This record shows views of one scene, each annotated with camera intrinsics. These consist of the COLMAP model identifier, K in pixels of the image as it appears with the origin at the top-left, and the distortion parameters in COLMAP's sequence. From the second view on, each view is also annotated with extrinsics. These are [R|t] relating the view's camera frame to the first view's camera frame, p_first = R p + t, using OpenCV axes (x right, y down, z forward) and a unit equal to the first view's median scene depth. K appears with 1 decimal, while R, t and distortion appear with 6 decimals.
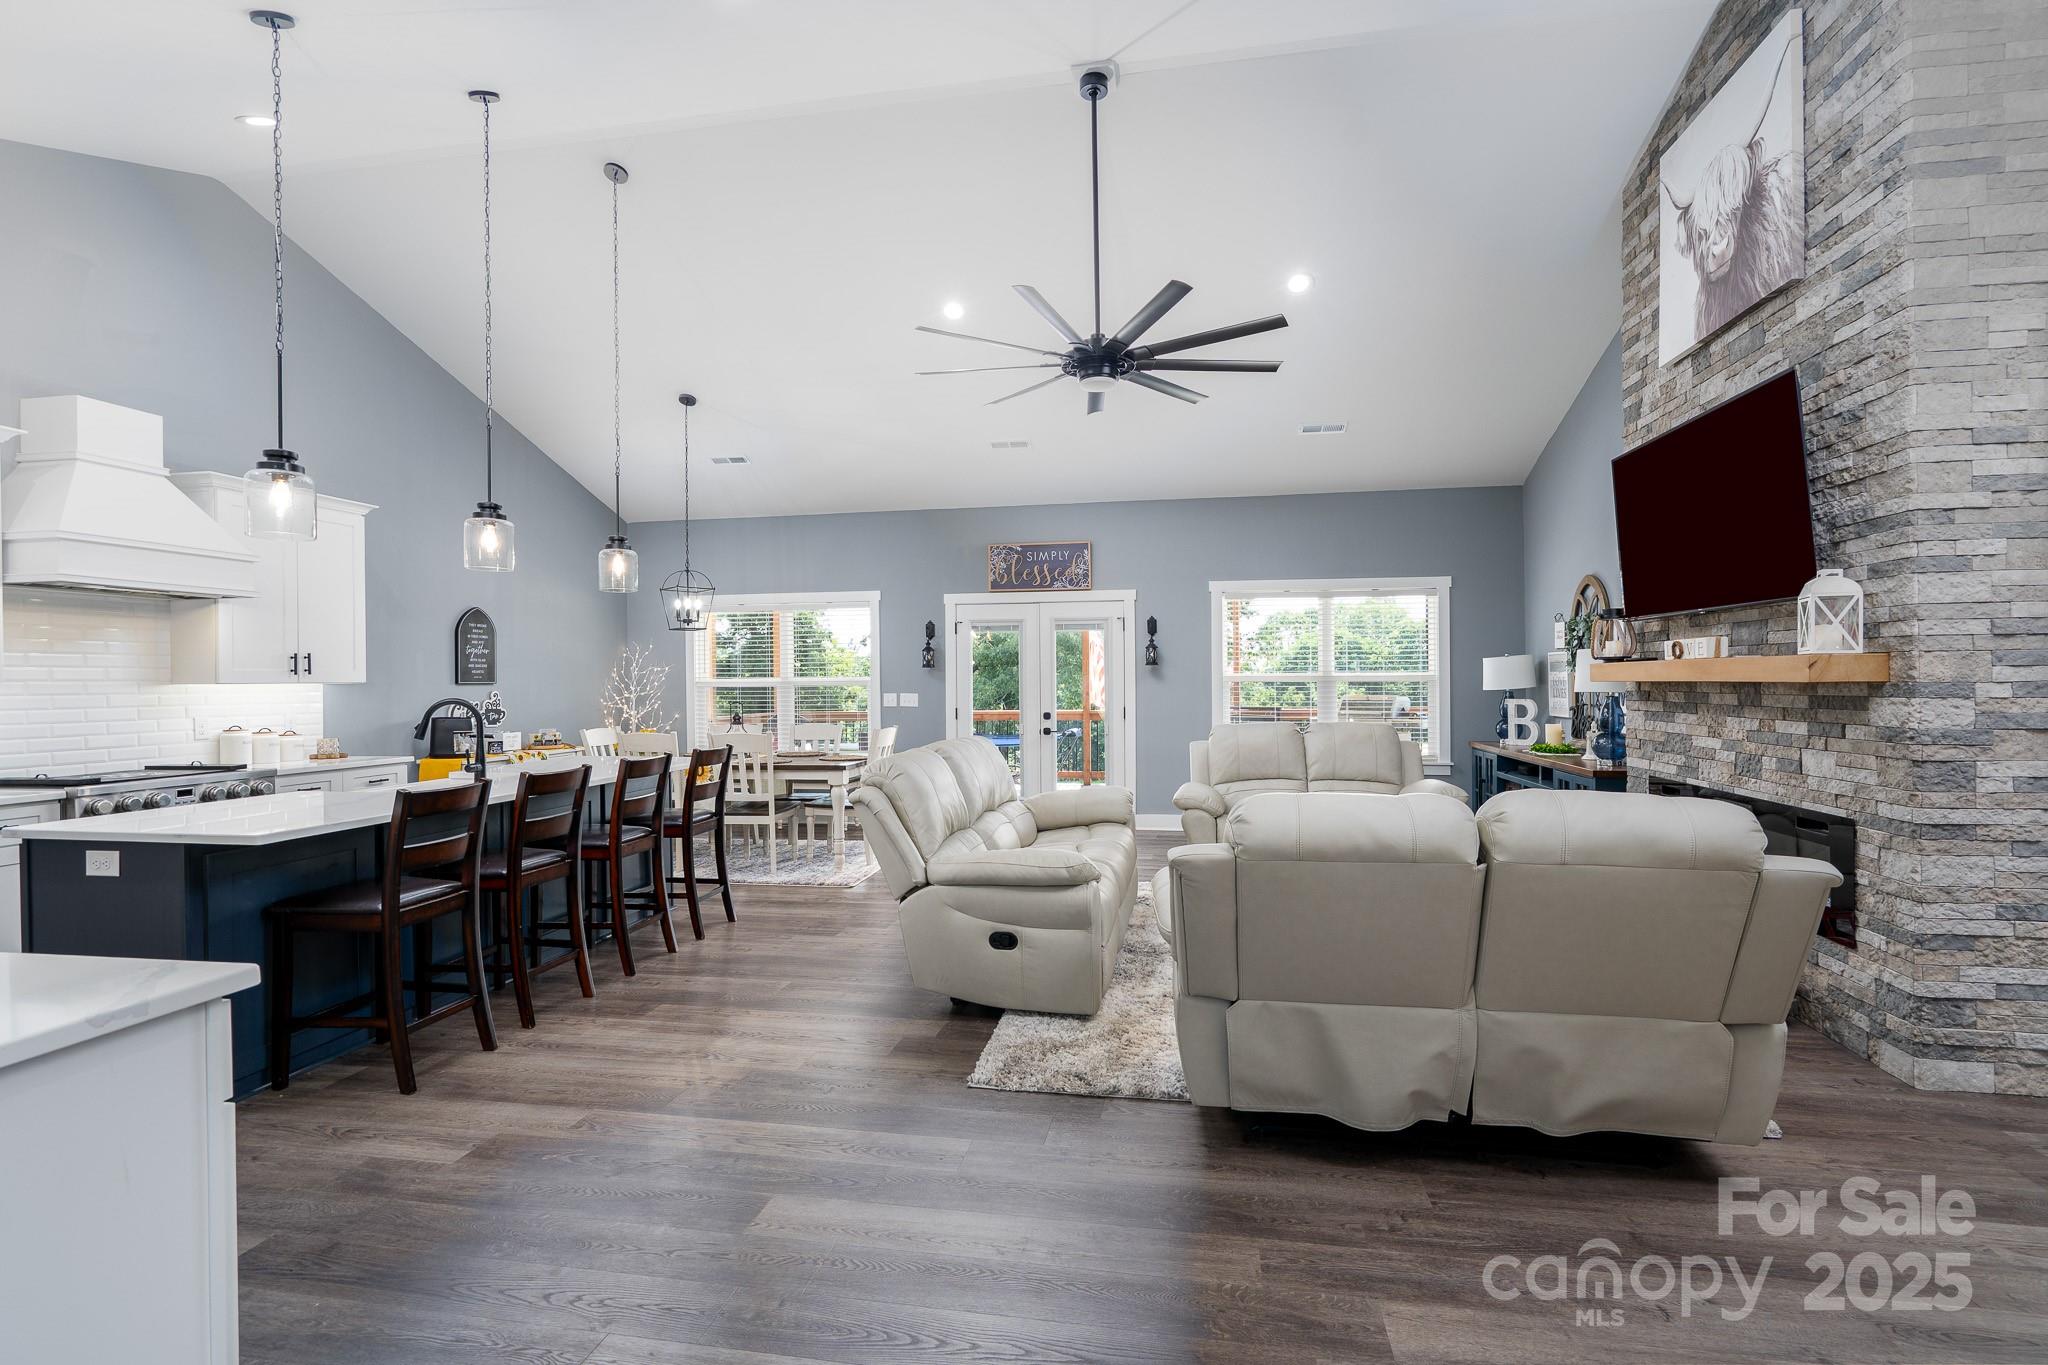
lens RADIAL K [[939.3, 0, 1021.9], [0, 939.3, 685.8], [0, 0, 1]] dist [-0.003753, 0.000358]
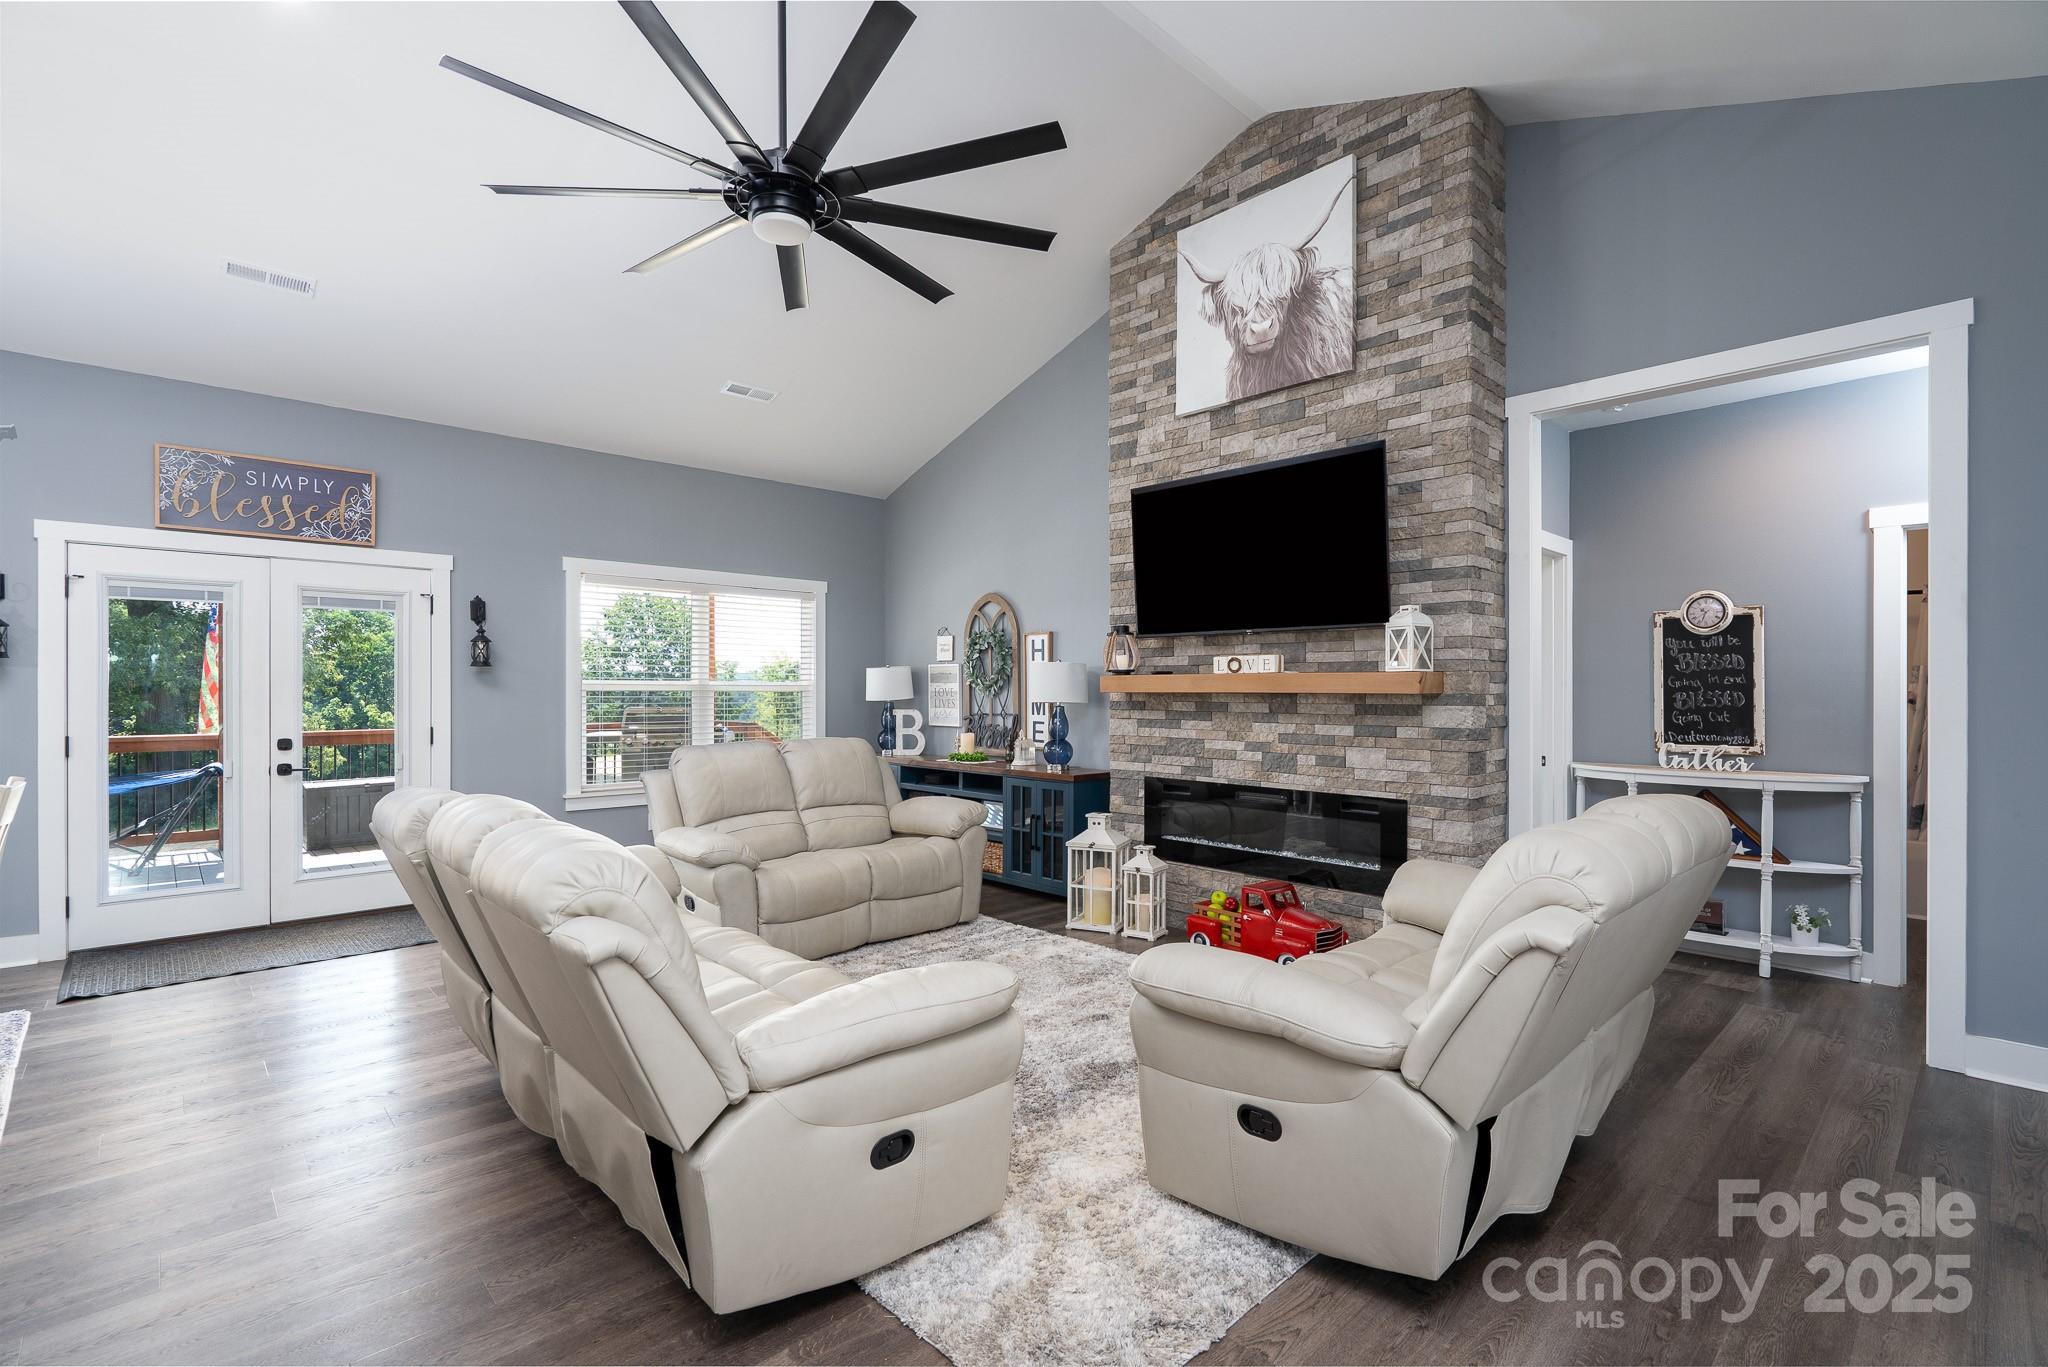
lens RADIAL K [[939.3, 0, 1021.9], [0, 939.3, 686.8], [0, 0, 1]] dist [-0.003753, 0.000358]
pose [[0.592240, 0.010426, 0.805694, -0.364505], [-0.001698, 0.999930, -0.011691, 0.001986], [-0.805760, 0.005556, 0.592216, 0.514750]]
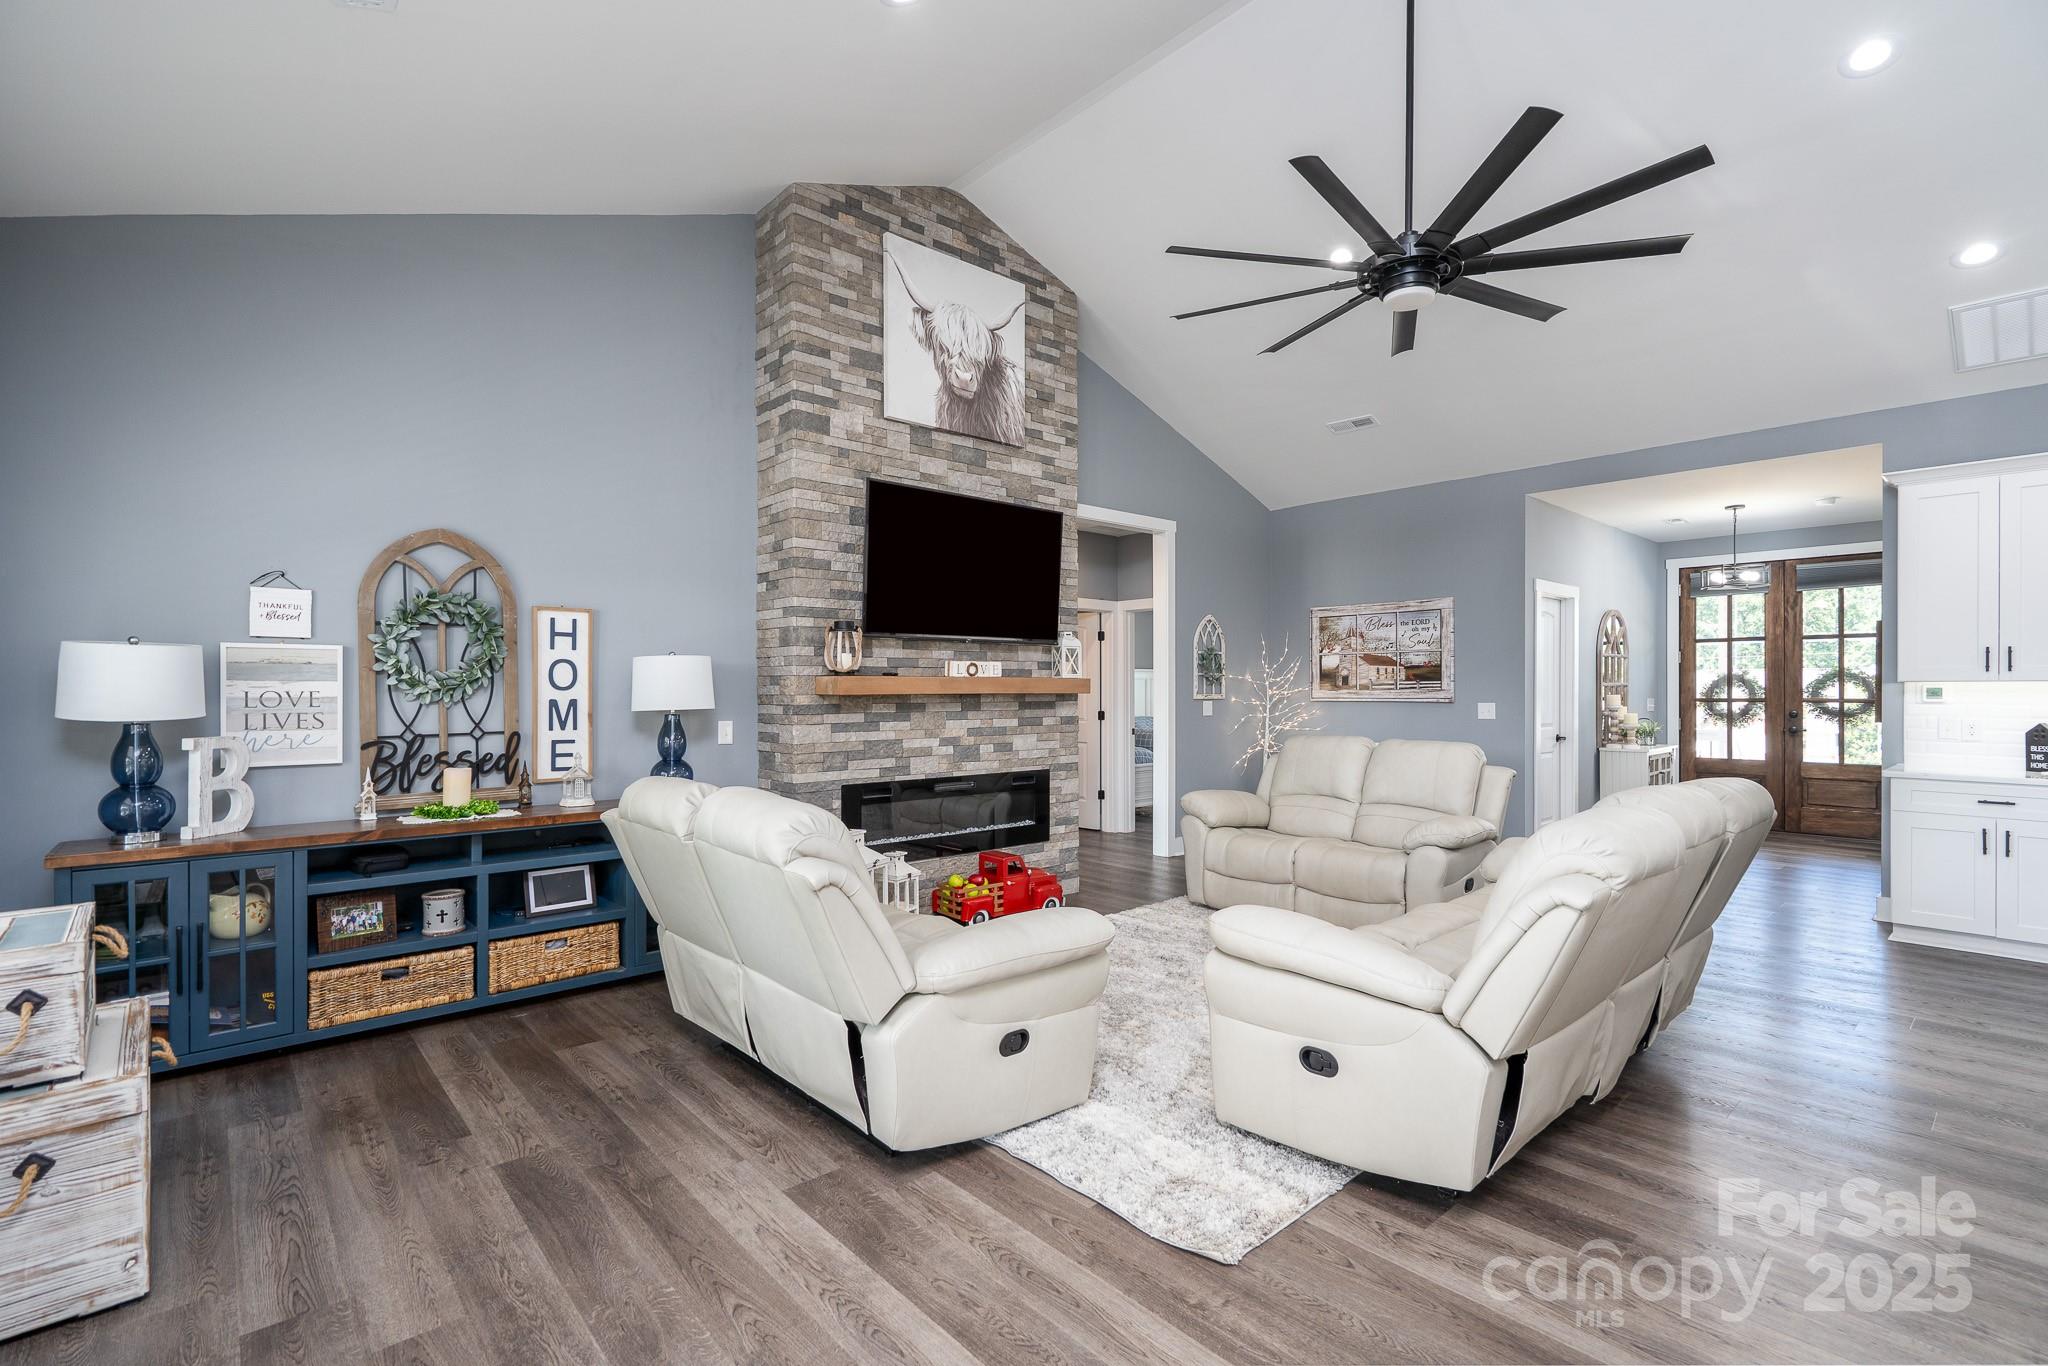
lens RADIAL K [[939.3, 0, 1021.9], [0, 939.3, 686.3], [0, 0, 1]] dist [-0.003753, 0.000358]
pose [[-0.795388, 0.013731, 0.605945, -0.136402], [0.012681, 0.999902, -0.006012, -0.005830], [-0.605968, 0.002902, -0.795484, 1.930139]]
